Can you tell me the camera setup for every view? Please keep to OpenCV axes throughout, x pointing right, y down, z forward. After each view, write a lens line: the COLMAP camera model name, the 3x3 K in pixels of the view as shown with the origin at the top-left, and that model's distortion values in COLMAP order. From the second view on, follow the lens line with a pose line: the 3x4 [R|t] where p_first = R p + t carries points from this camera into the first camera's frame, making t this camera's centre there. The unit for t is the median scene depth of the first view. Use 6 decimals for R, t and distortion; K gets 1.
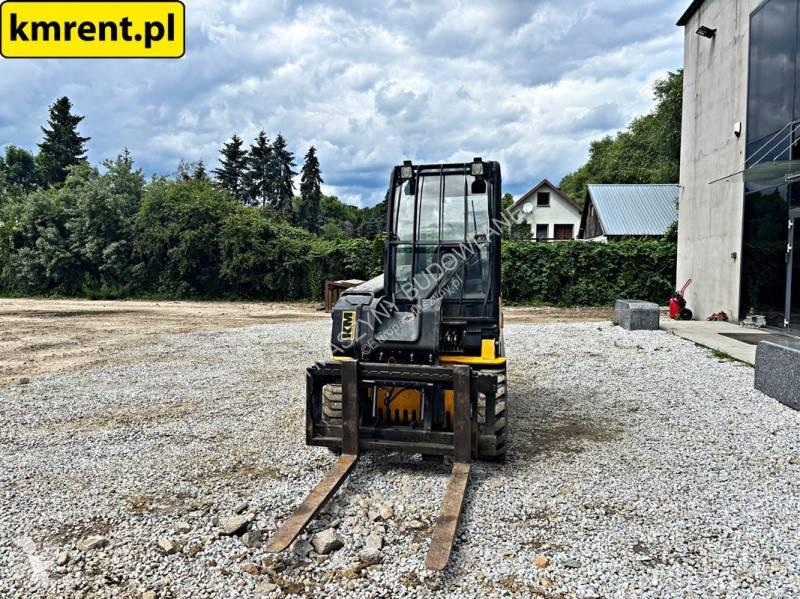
lens RADIAL K [[603.9, 0, 393.9], [0, 603.9, 296.1], [0, 0, 1]] dist [0.045353, -0.046383]
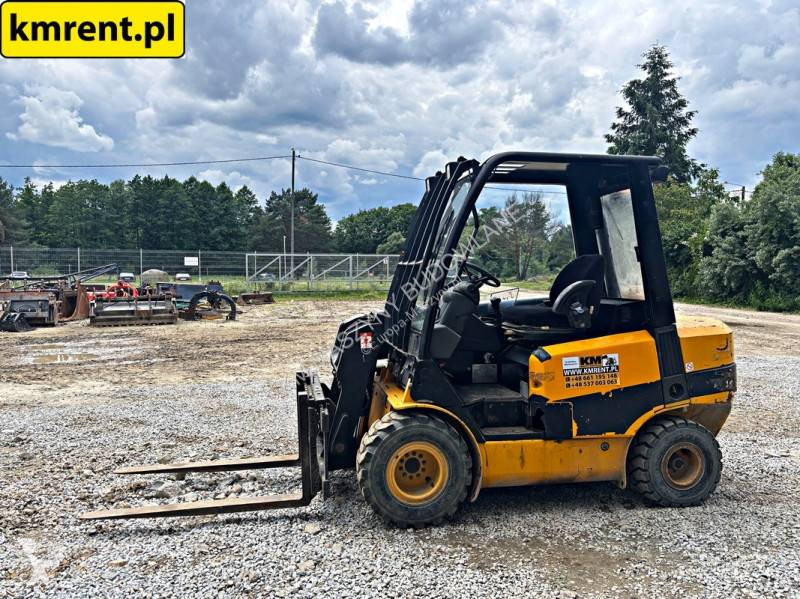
lens RADIAL K [[603.9, 0, 393.9], [0, 603.9, 296.1], [0, 0, 1]] dist [0.045353, -0.046383]
pose [[0.364182, 0.042689, -0.930349, 0.302783], [-0.051221, 0.998355, 0.025759, -0.021100], [0.929918, 0.038272, 0.365769, 0.220218]]
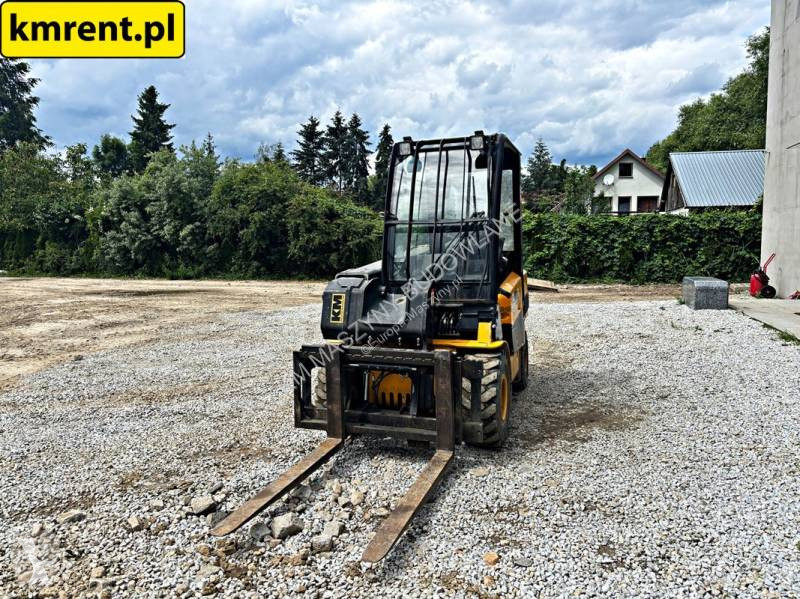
lens RADIAL K [[603.9, 0, 393.9], [0, 603.9, 296.1], [0, 0, 1]] dist [0.045353, -0.046383]
pose [[0.991161, -0.002697, -0.132636, 0.045824], [0.007619, 0.999301, 0.036611, -0.002031], [0.132444, -0.037298, 0.990488, 0.011071]]
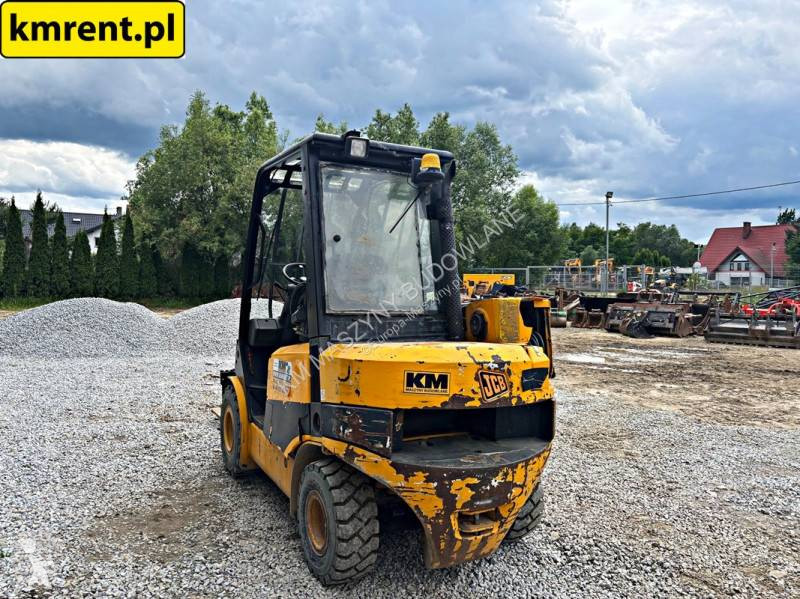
lens RADIAL K [[603.9, 0, 393.9], [0, 603.9, 296.1], [0, 0, 1]] dist [0.045353, -0.046383]
pose [[-0.780177, 0.004723, -0.625541, 0.201080], [-0.047563, 0.996629, 0.066847, -0.039171], [0.623748, 0.081905, -0.777322, 0.651223]]
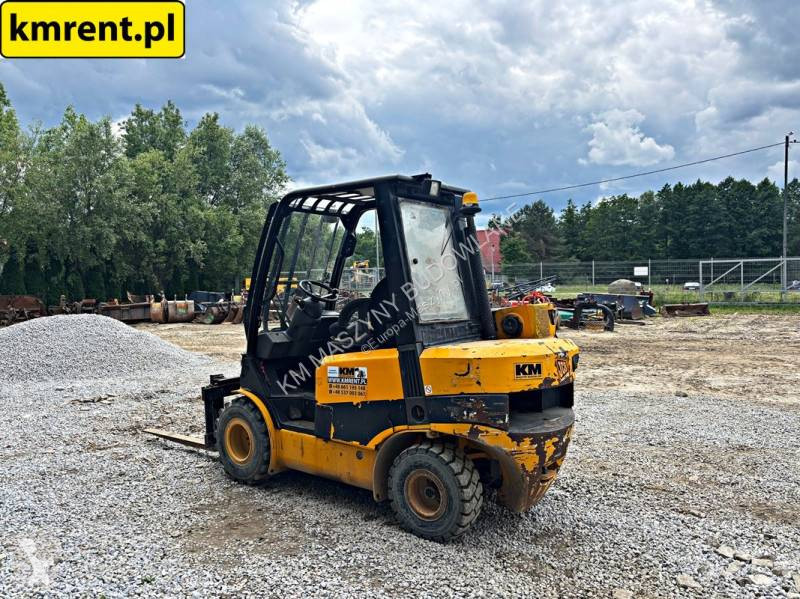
lens RADIAL K [[603.9, 0, 393.9], [0, 603.9, 296.1], [0, 0, 1]] dist [0.045353, -0.046383]
pose [[-0.464644, 0.028688, -0.885033, 0.331579], [-0.029554, 0.998416, 0.047879, -0.041864], [0.885004, 0.048403, -0.463060, 0.574943]]
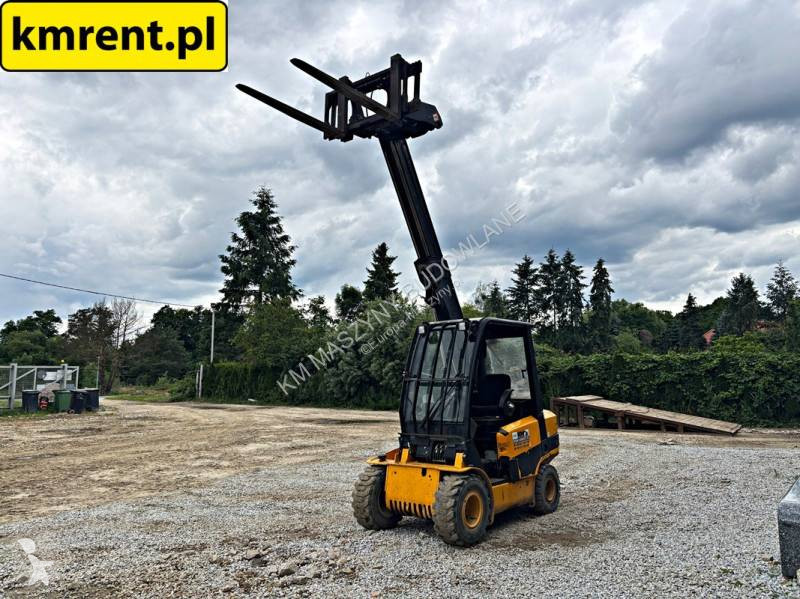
lens RADIAL K [[603.5, 0, 403.6], [0, 603.5, 296.5], [0, 0, 1]] dist [0.049807, -0.052987]
pose [[0.881831, -0.070320, -0.466294, 0.230836], [-0.014734, 0.984228, -0.176292, -0.010574], [0.471336, 0.162330, 0.866886, -0.097207]]
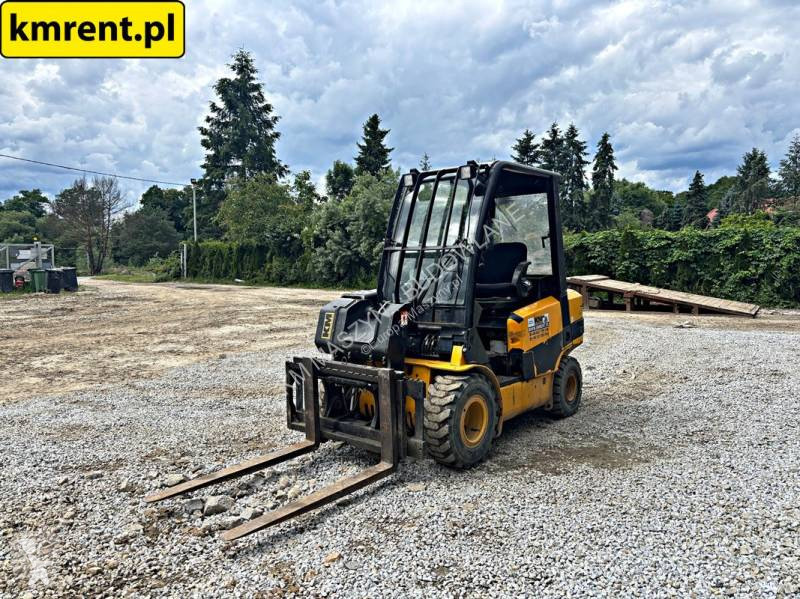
lens RADIAL K [[603.9, 0, 393.9], [0, 603.9, 296.1], [0, 0, 1]] dist [0.045353, -0.046383]
pose [[0.878821, 0.021486, -0.476667, 0.174622], [-0.015766, 0.999748, 0.015997, -0.007915], [0.476891, -0.006543, 0.878938, 0.025889]]
